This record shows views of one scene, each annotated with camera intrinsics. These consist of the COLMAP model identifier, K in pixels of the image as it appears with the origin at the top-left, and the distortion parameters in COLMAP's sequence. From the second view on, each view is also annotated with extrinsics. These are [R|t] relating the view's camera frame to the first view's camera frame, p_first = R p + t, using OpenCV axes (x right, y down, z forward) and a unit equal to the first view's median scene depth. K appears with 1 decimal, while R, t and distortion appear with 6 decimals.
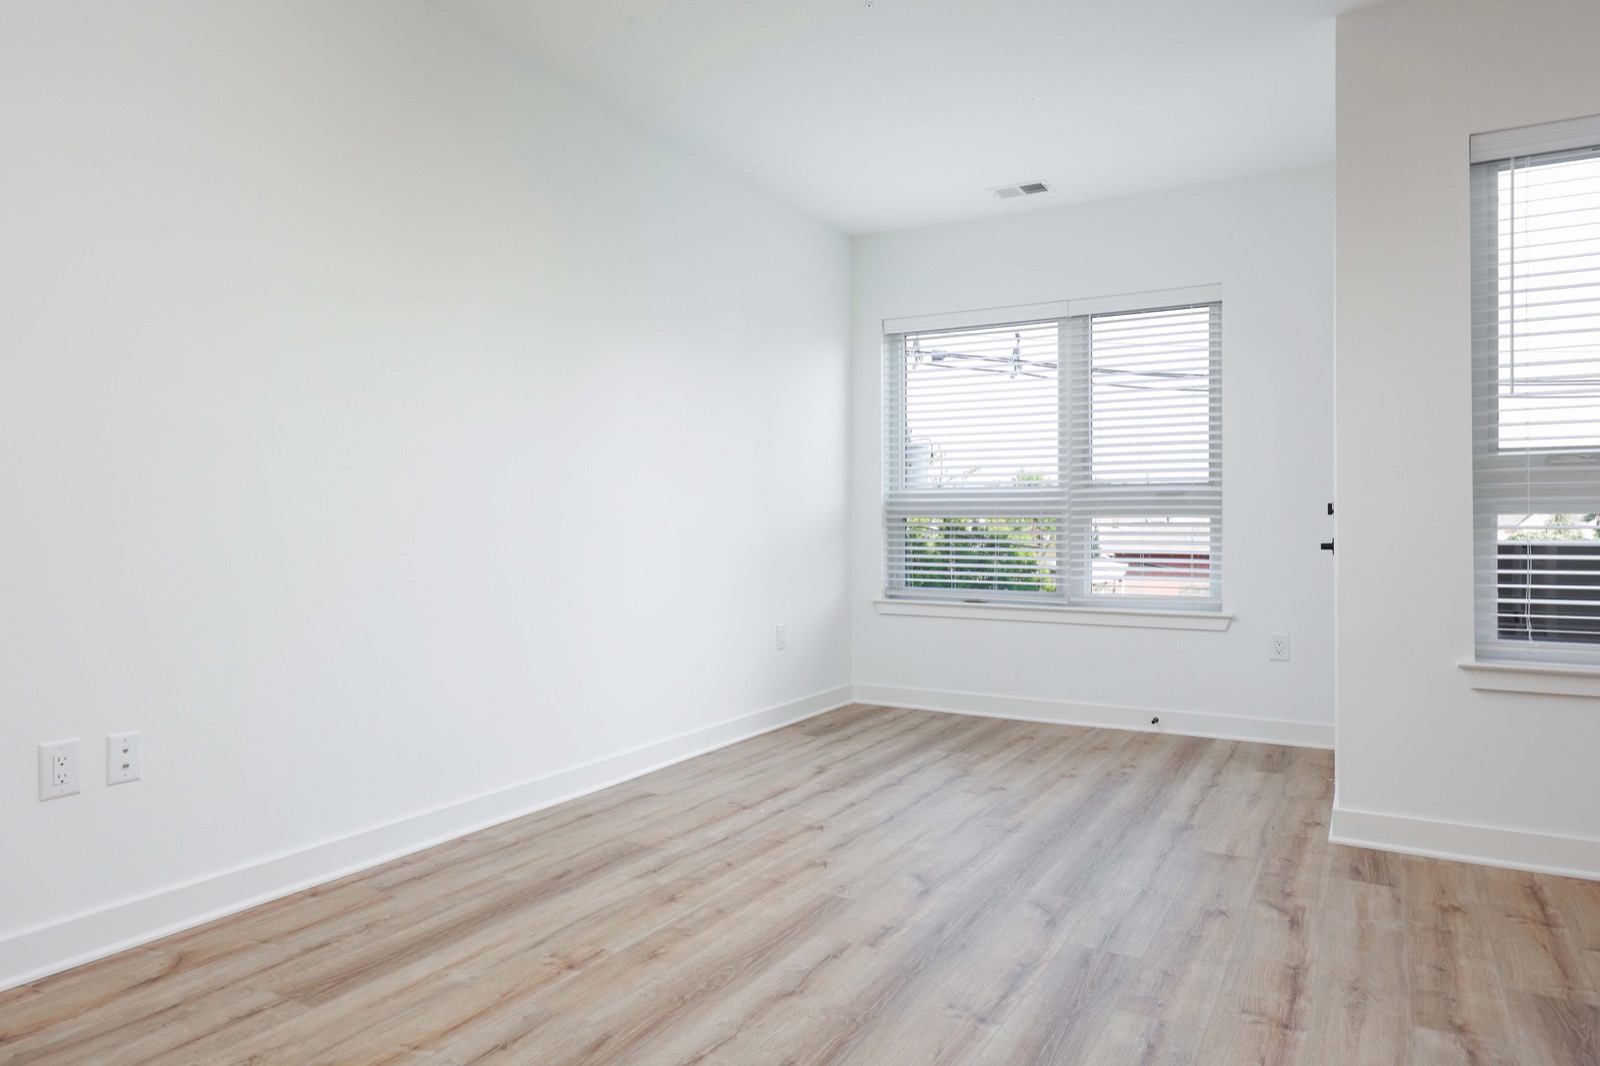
lens RADIAL K [[1017.5, 0, 797.3], [0, 1017.5, 526.0], [0, 0, 1]] dist [0.003640, 0.002166]
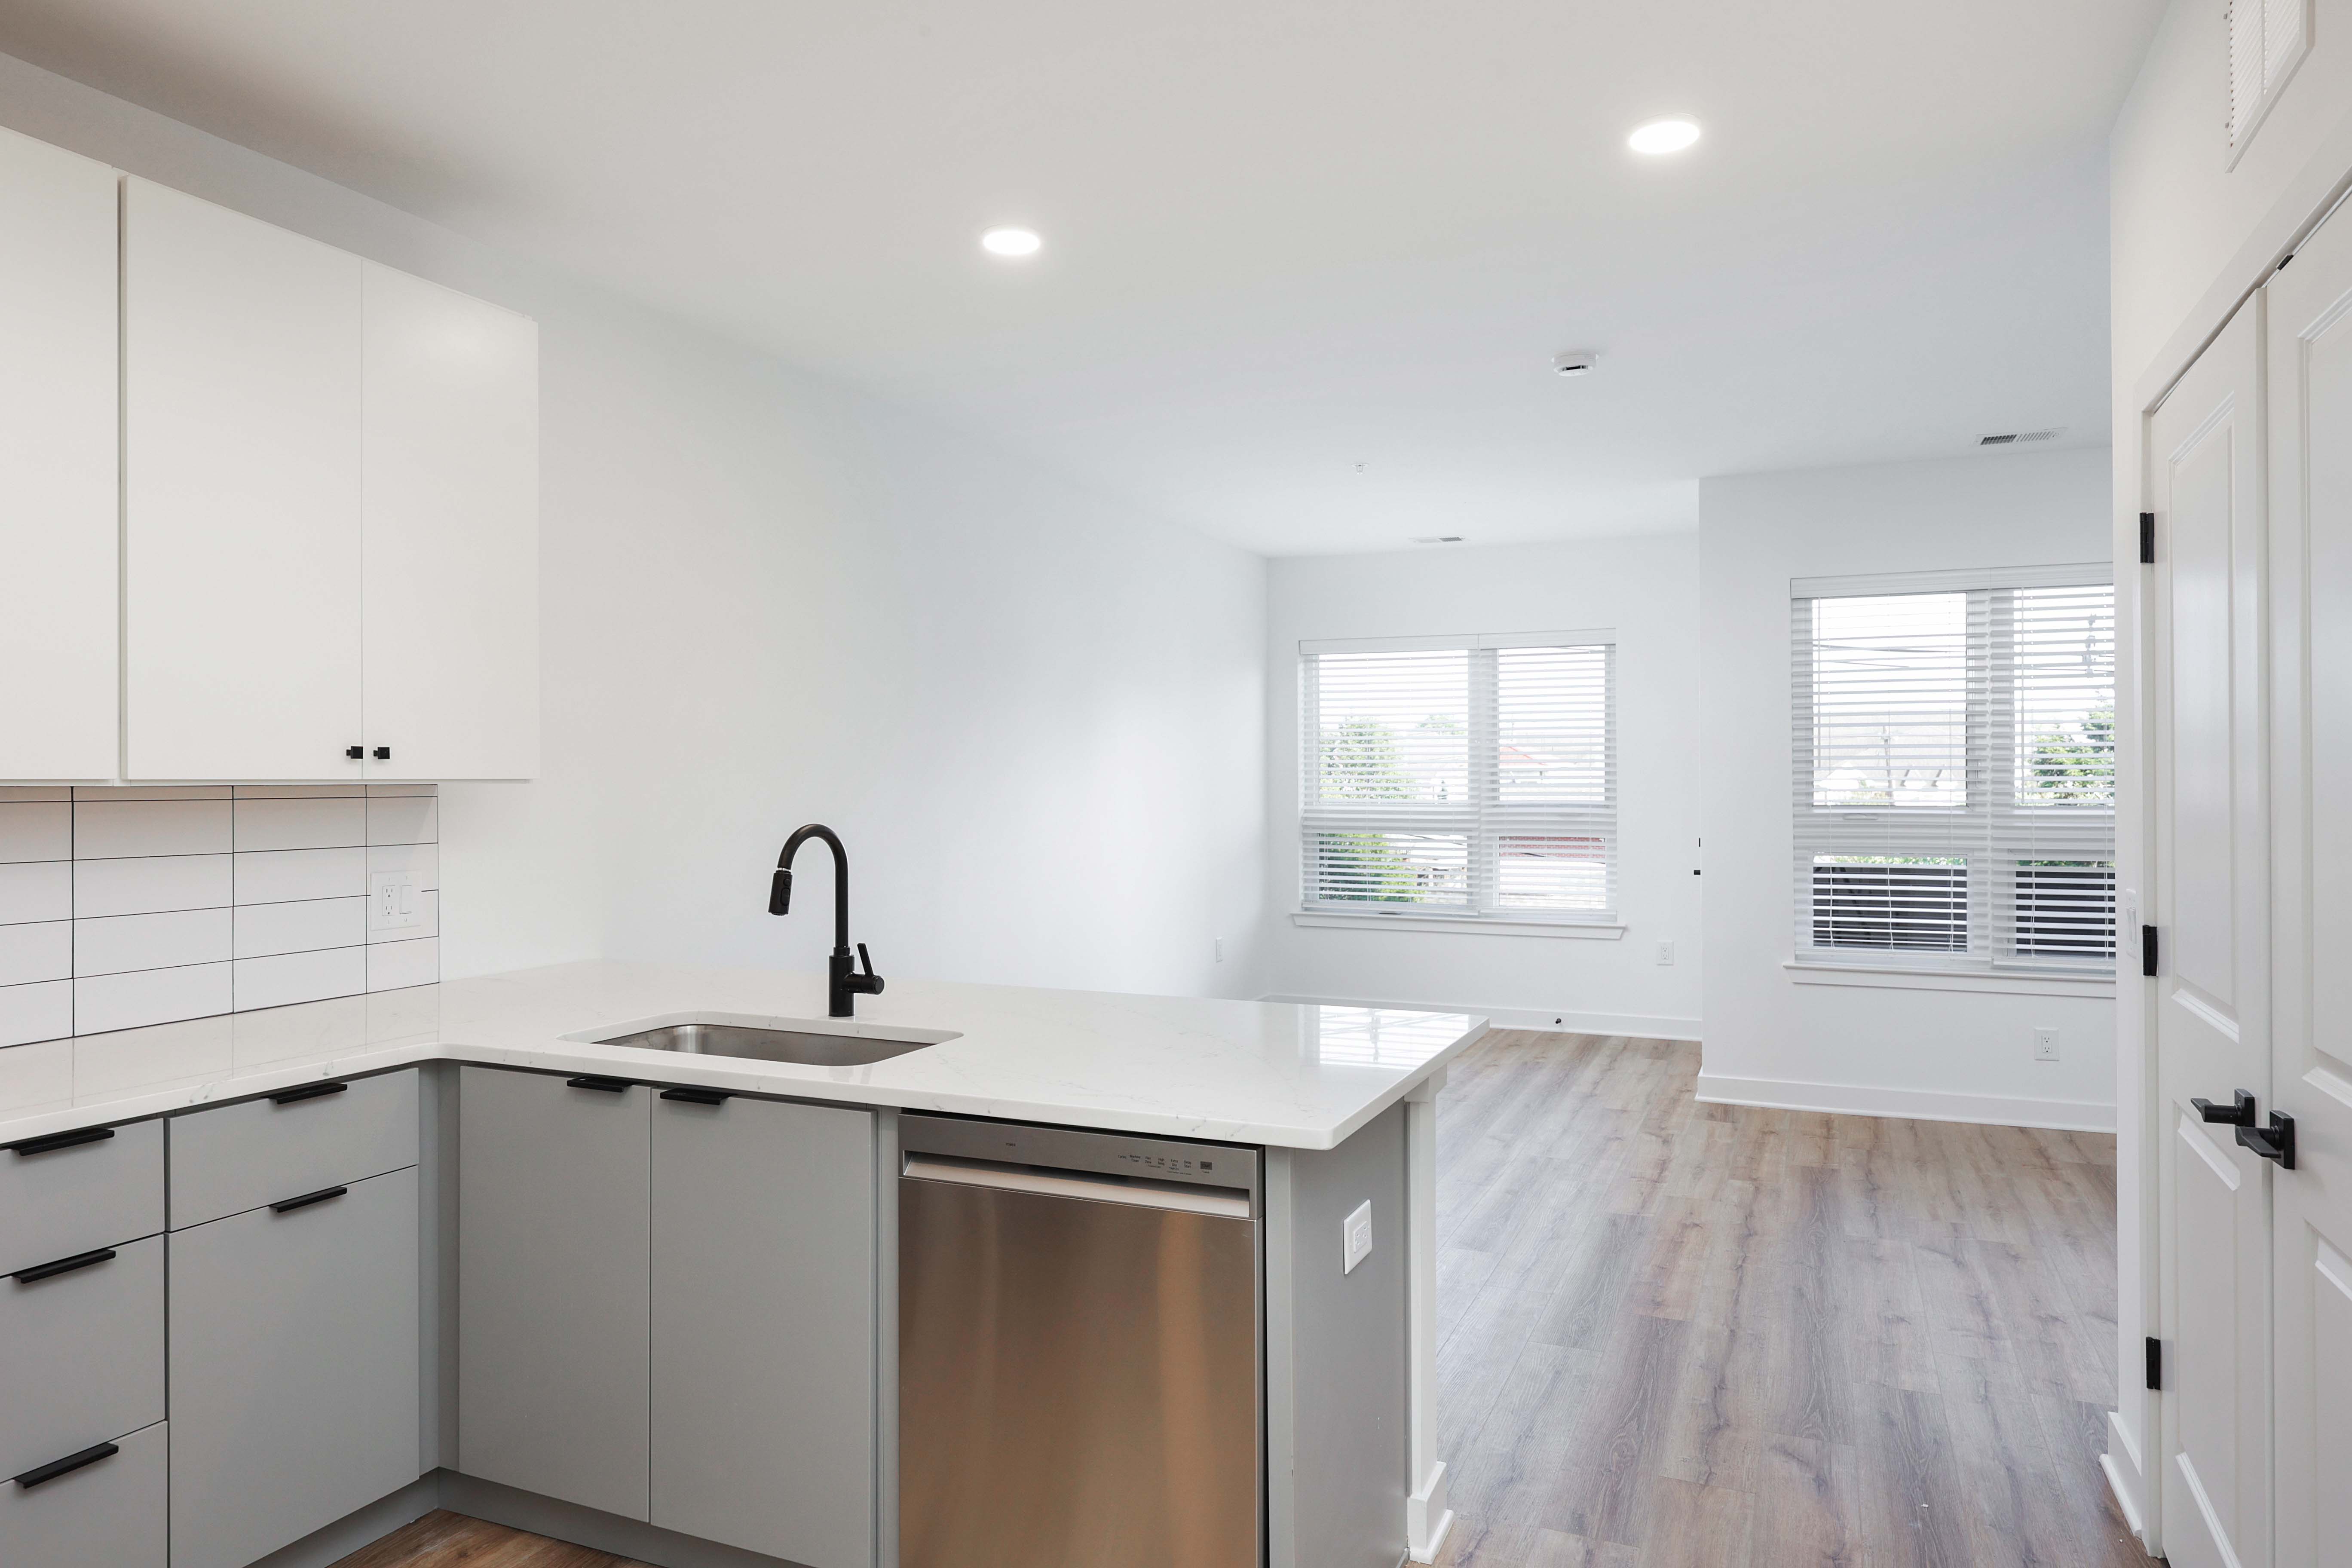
lens RADIAL K [[1495.7, 0, 1172.0], [0, 1495.7, 773.6], [0, 0, 1]] dist [0.003640, 0.002166]
pose [[0.993998, -0.001208, 0.109389, -0.376473], [0.001621, 0.999992, -0.003691, -0.112169], [-0.109383, 0.003846, 0.993992, -0.883405]]
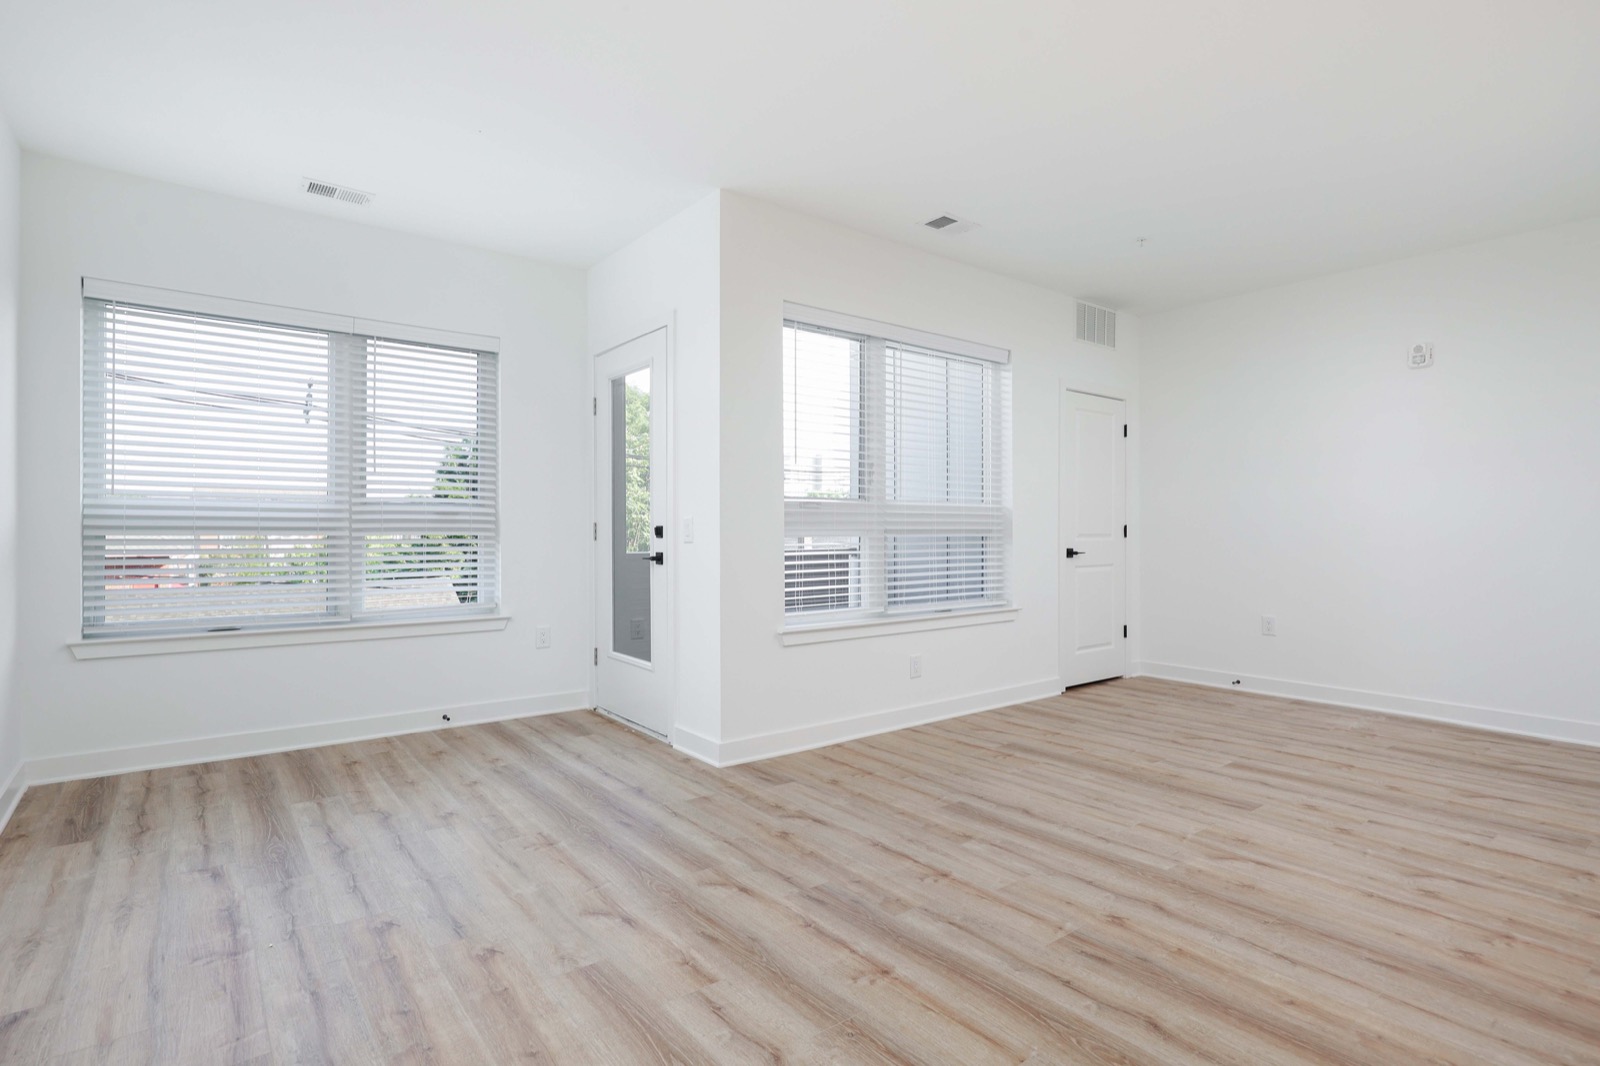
lens RADIAL K [[798.7, 0, 800.0], [0, 798.7, 533.0], [0, 0, 1]] dist [0.002768, -0.000065]
pose [[0.384562, -0.003137, 0.923094, -0.470280], [-0.001457, 0.999991, 0.004006, -0.022439], [-0.923098, -0.002885, 0.384554, 0.476851]]
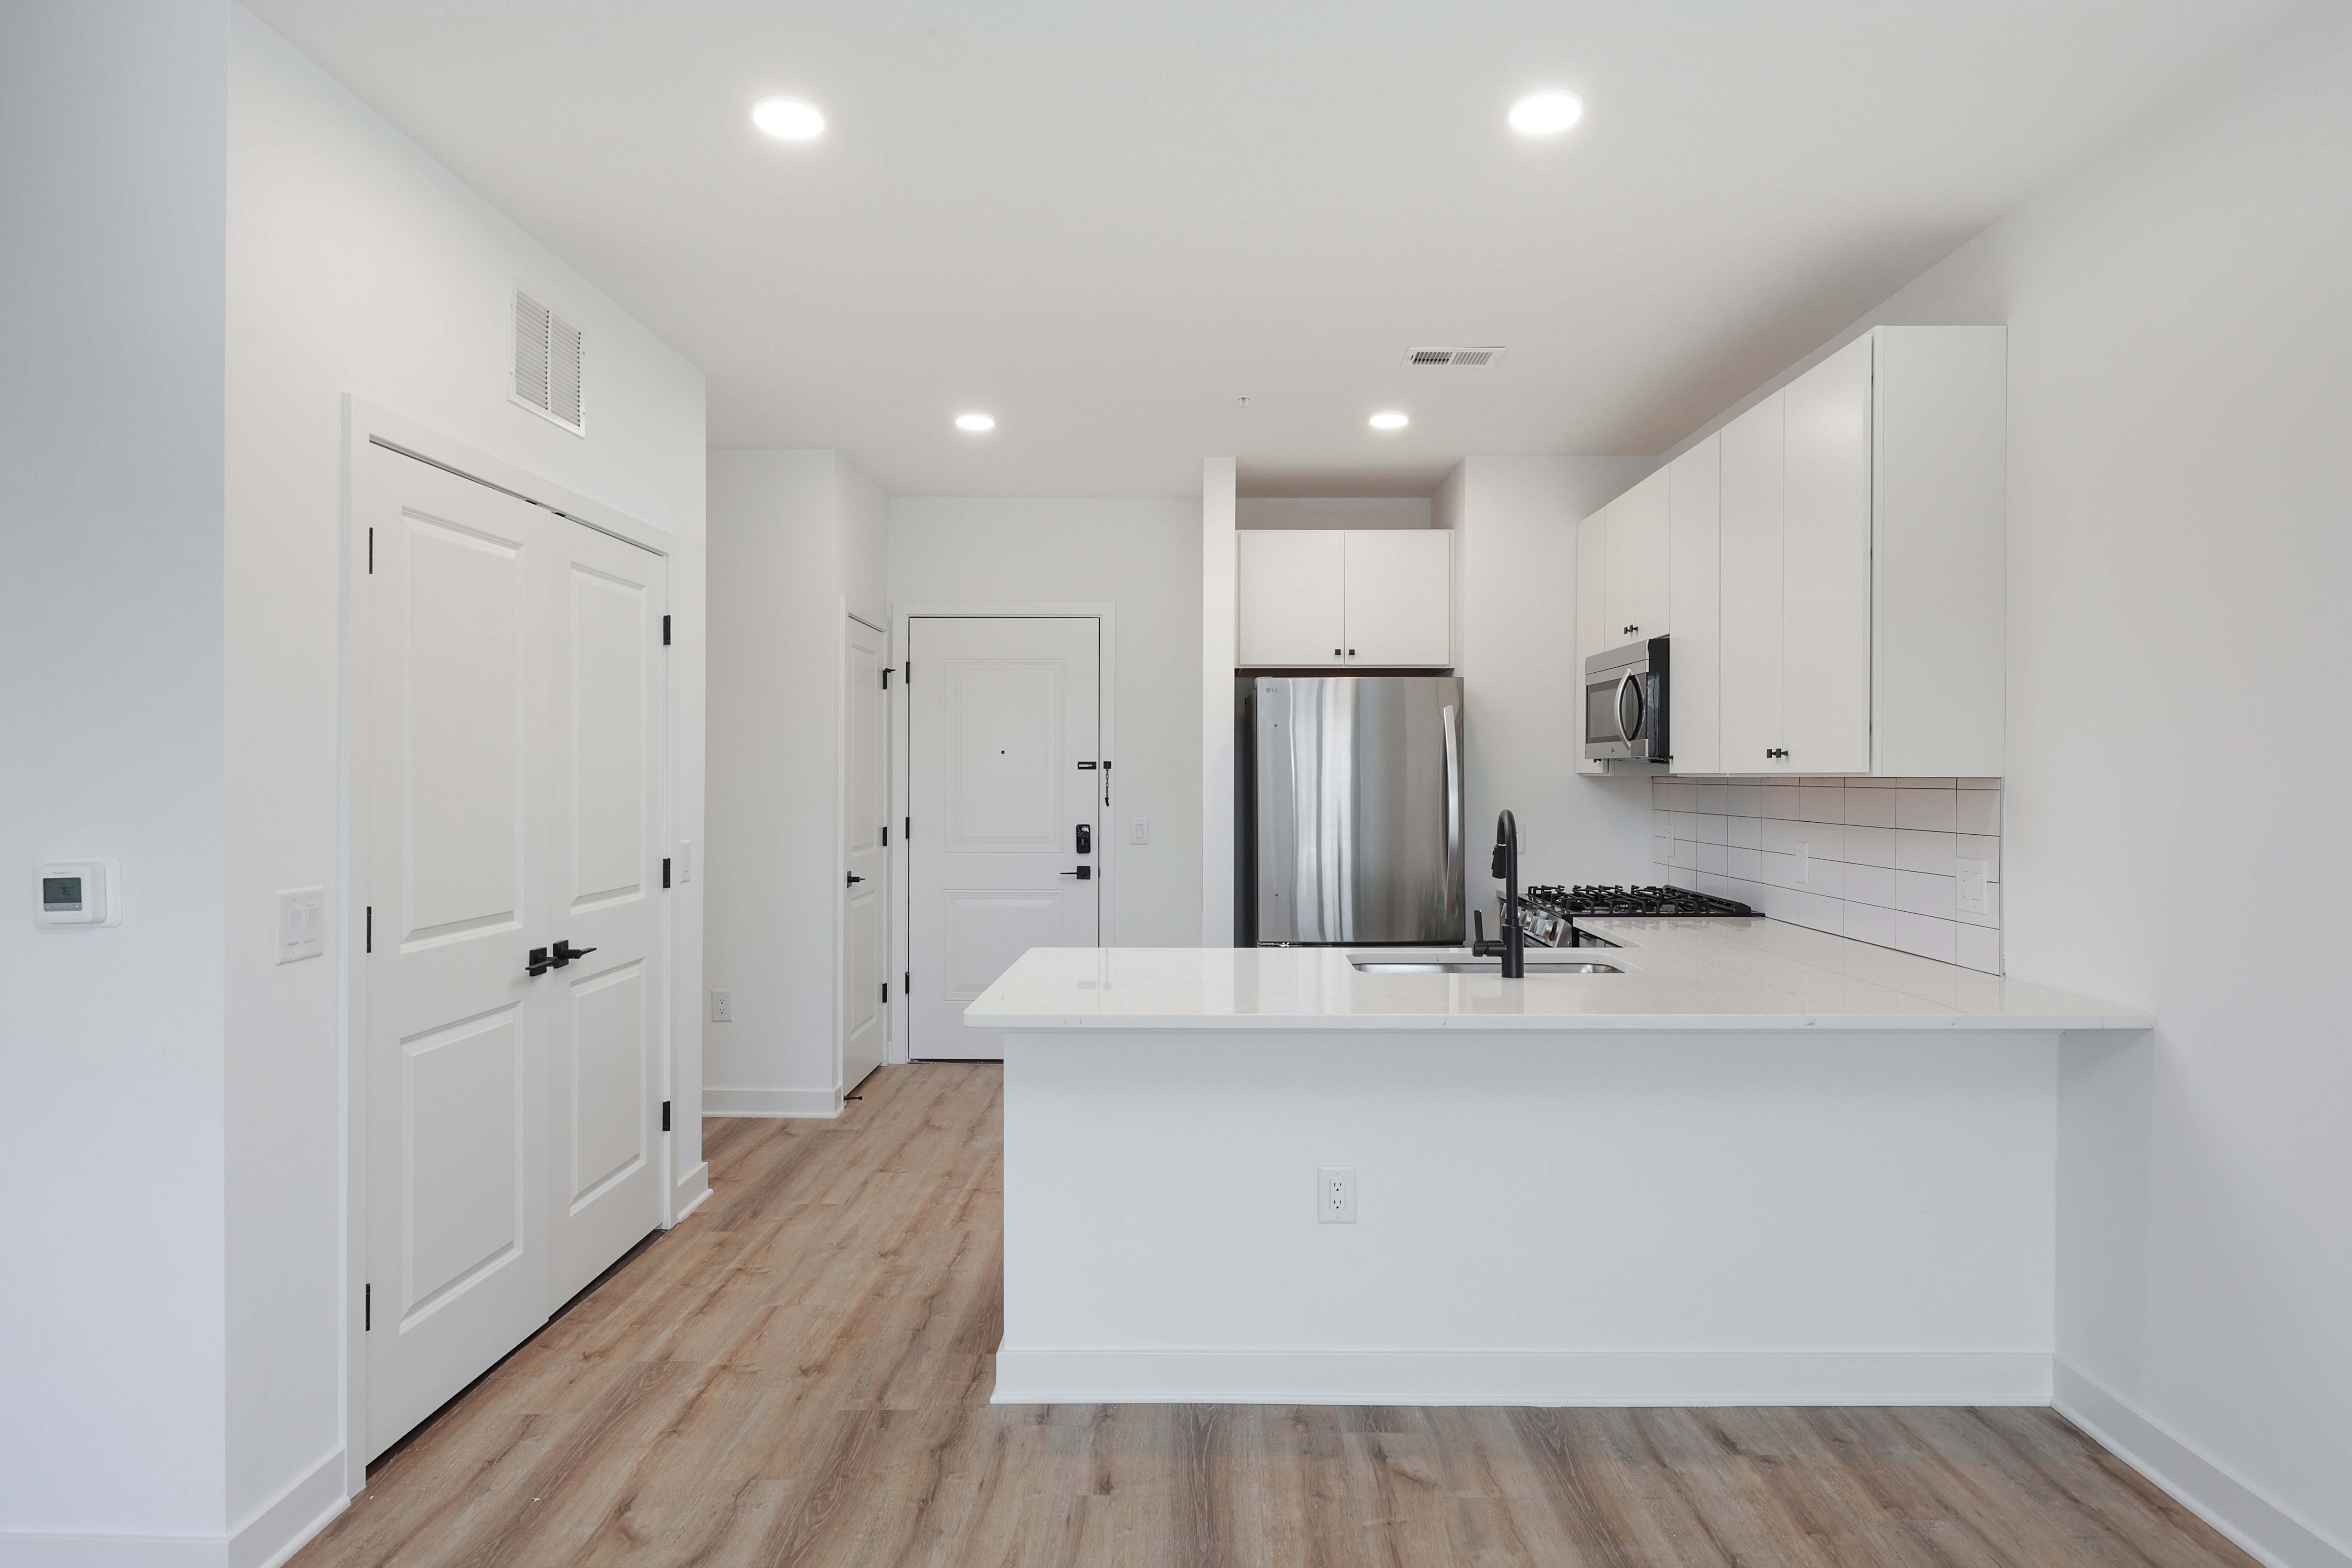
lens RADIAL K [[1404.7, 0, 1175.5], [0, 1404.7, 779.0], [0, 0, 1]] dist [0.002379, -0.000913]
pose [[-0.879235, 0.000458, -0.476388, 0.222444], [-0.000975, 0.999996, 0.002760, -0.111652], [0.476387, 0.002891, -0.879231, 0.853740]]
